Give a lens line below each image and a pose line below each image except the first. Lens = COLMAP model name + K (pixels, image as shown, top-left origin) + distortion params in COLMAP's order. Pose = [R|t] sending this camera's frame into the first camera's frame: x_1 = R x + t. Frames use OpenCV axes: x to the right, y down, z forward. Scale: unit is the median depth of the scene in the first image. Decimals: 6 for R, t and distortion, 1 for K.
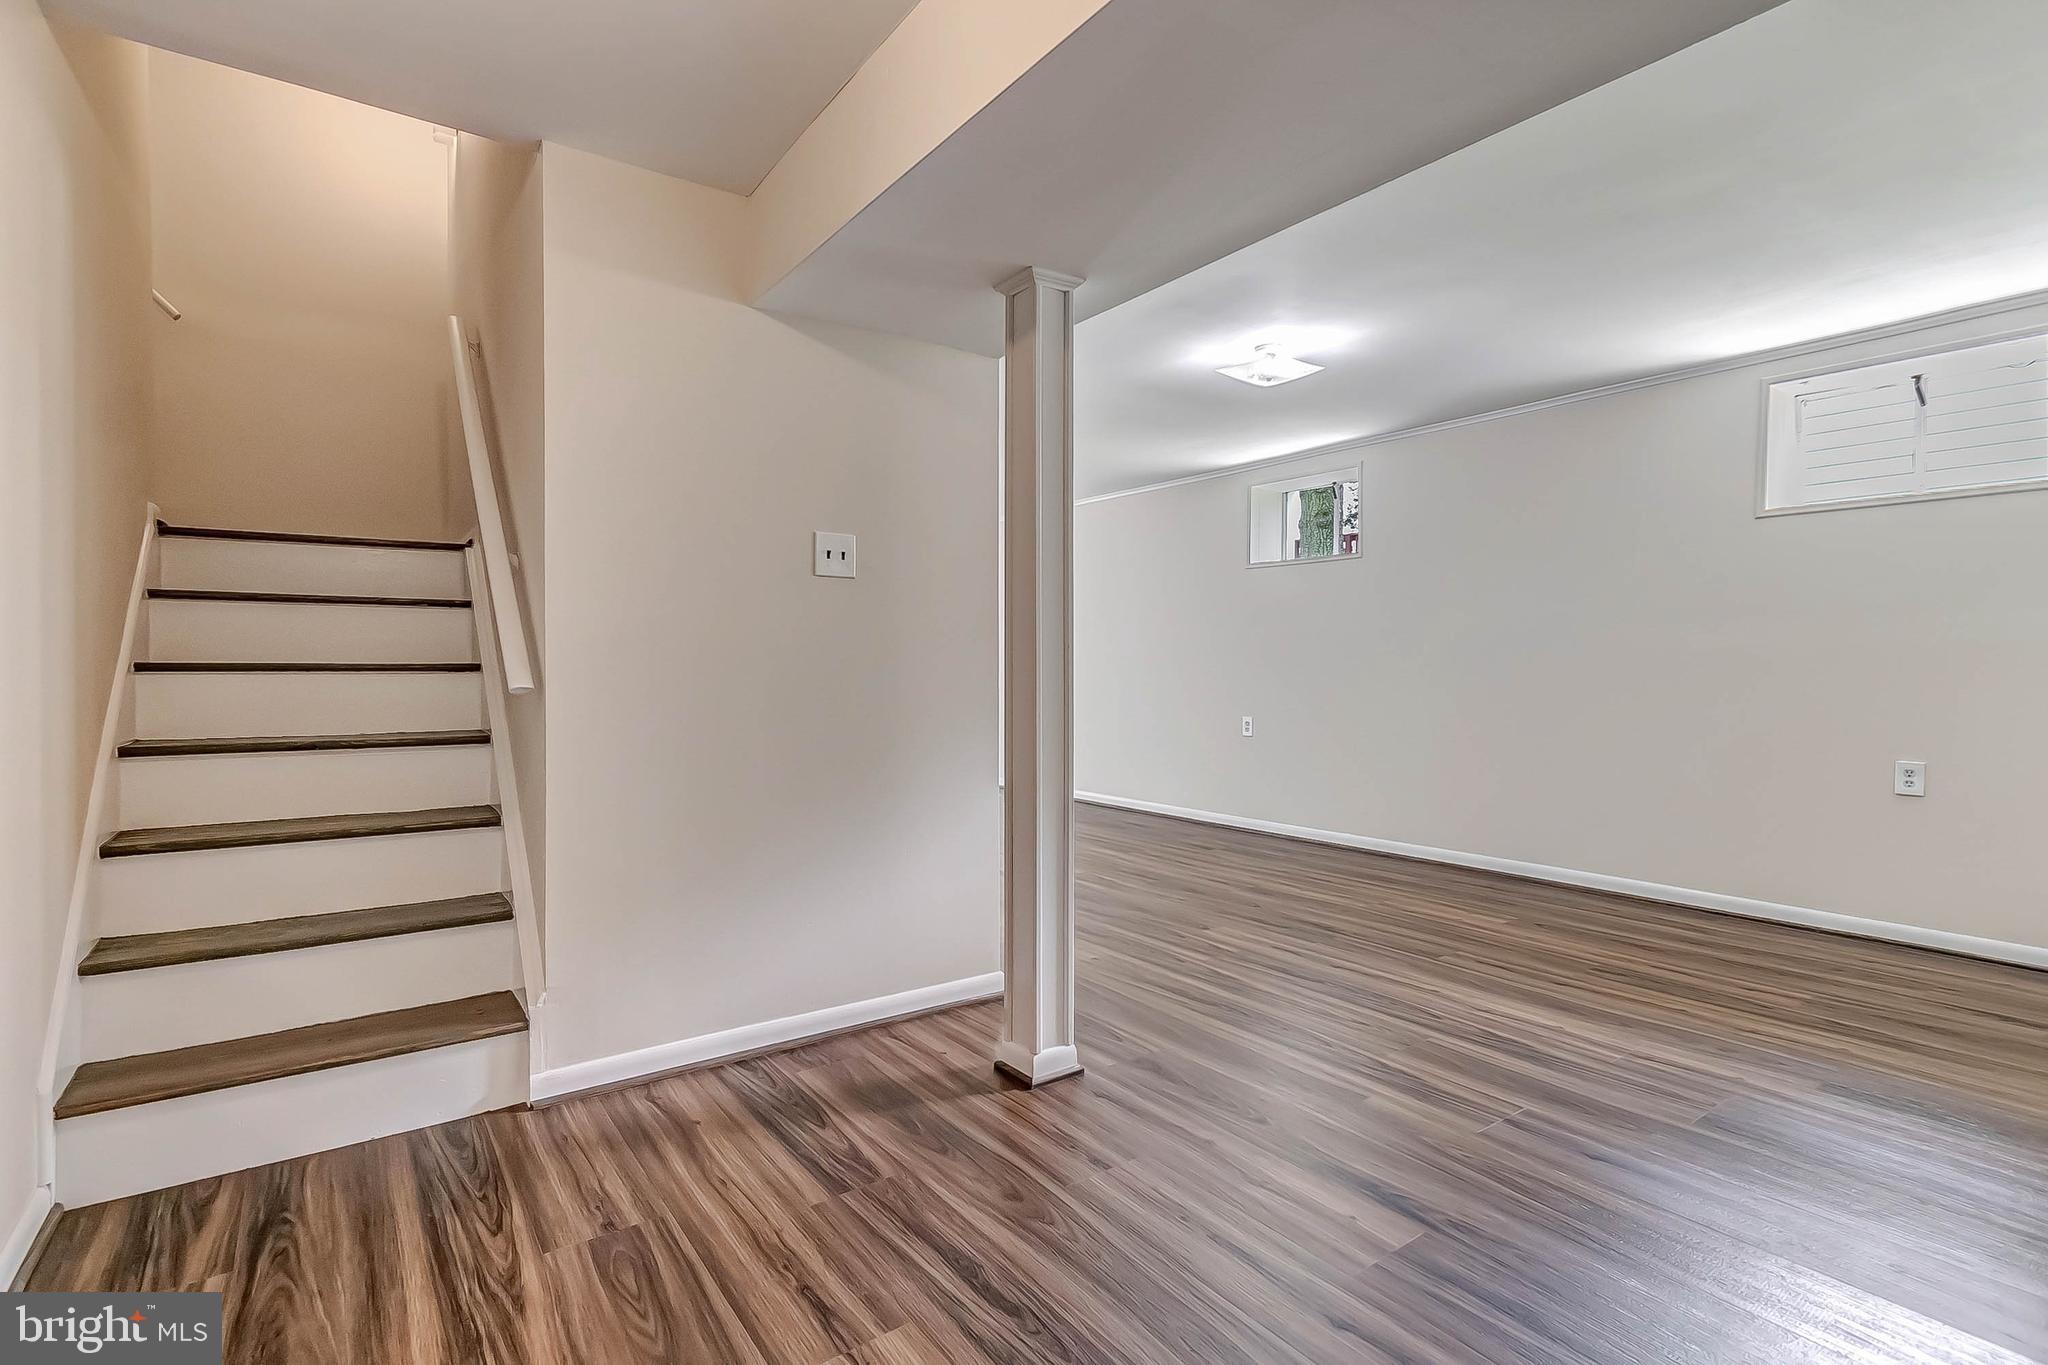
lens RADIAL K [[981.0, 0, 1015.8], [0, 981.0, 660.4], [0, 0, 1]] dist [0.000105, 0.000085]
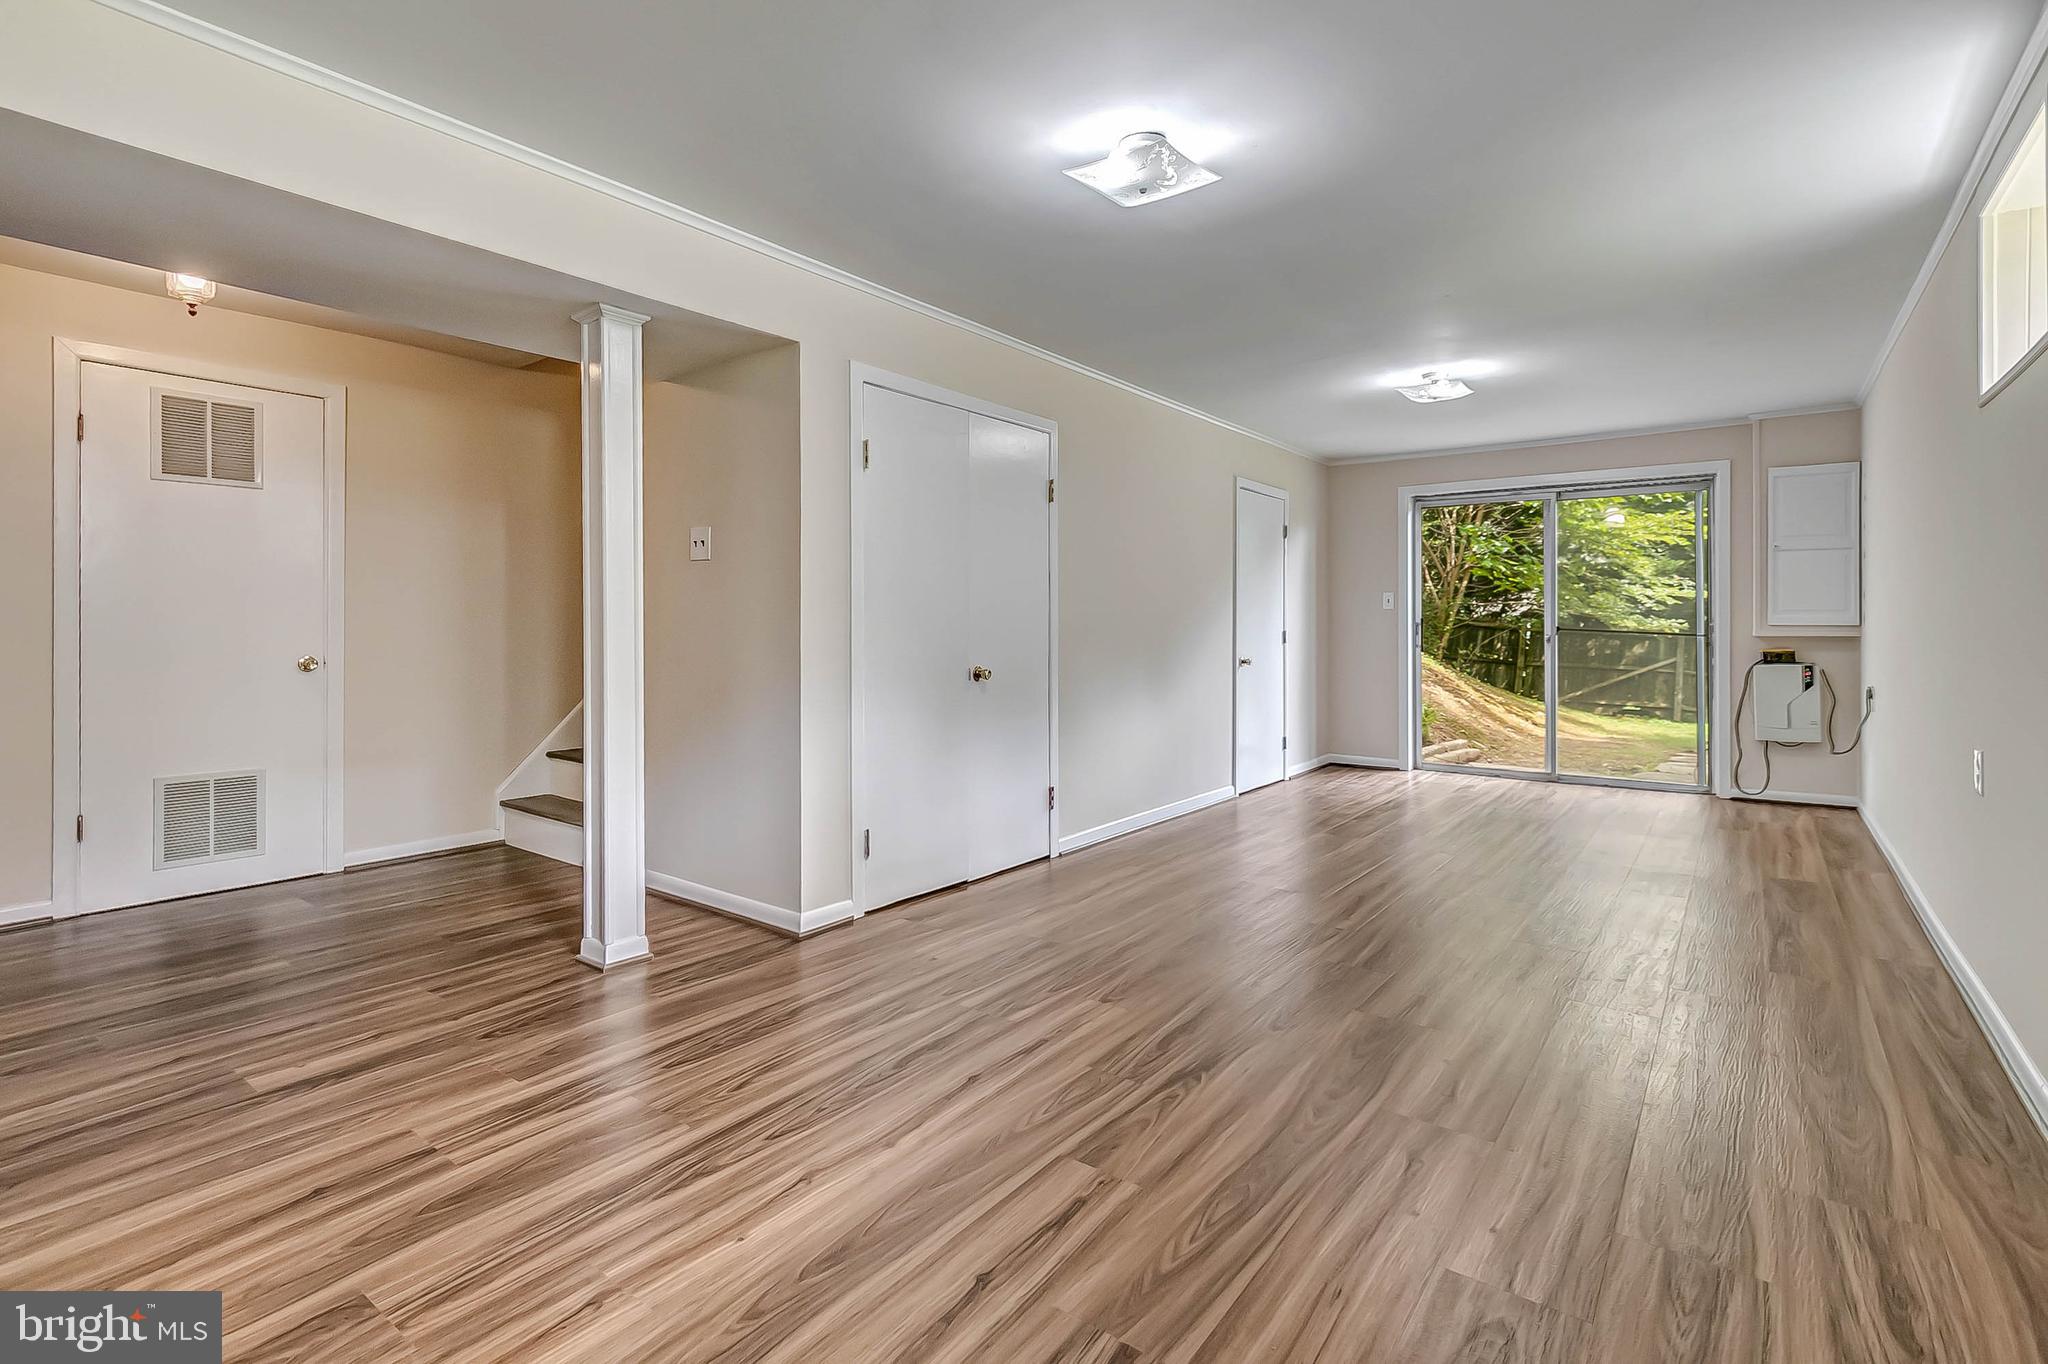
lens RADIAL K [[1022.5, 0, 1020.9], [0, 1022.5, 606.2], [0, 0, 1]] dist [0.003400, 0.000459]
pose [[0.279597, -0.002428, -0.960114, 1.110845], [-0.003698, 0.999987, -0.003606, -0.017013], [0.960110, 0.004559, 0.279584, 0.900260]]
